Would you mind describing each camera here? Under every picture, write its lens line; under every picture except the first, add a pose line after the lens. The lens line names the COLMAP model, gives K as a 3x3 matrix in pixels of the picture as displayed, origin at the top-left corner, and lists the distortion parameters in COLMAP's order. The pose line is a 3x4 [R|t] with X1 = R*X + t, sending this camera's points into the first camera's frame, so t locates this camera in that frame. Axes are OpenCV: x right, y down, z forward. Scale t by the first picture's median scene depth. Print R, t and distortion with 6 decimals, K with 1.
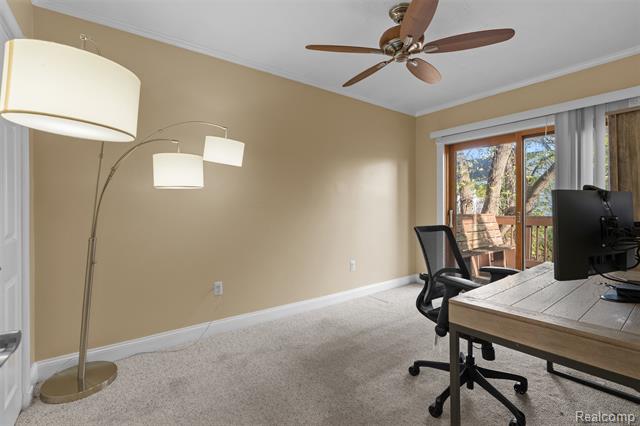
lens RADIAL K [[291.1, 0, 321.9], [0, 291.1, 210.6], [0, 0, 1]] dist [-0.005019, 0.000777]
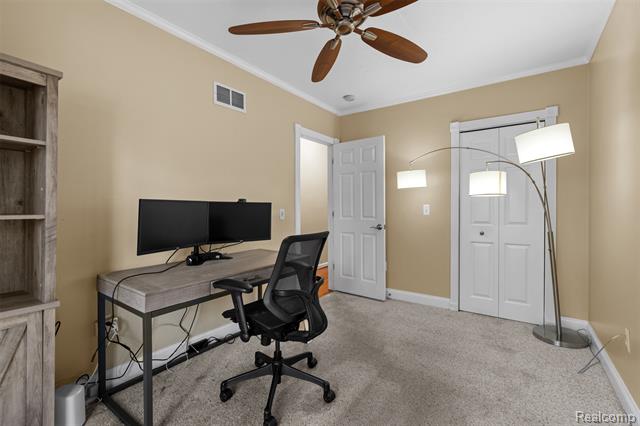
lens RADIAL K [[291.1, 0, 319.0], [0, 291.1, 209.5], [0, 0, 1]] dist [-0.005019, 0.000777]
pose [[-0.959475, 0.005425, -0.281740, 0.581084], [0.003925, 0.999975, 0.005885, -0.025284], [0.281765, 0.004541, -0.959473, 1.789684]]
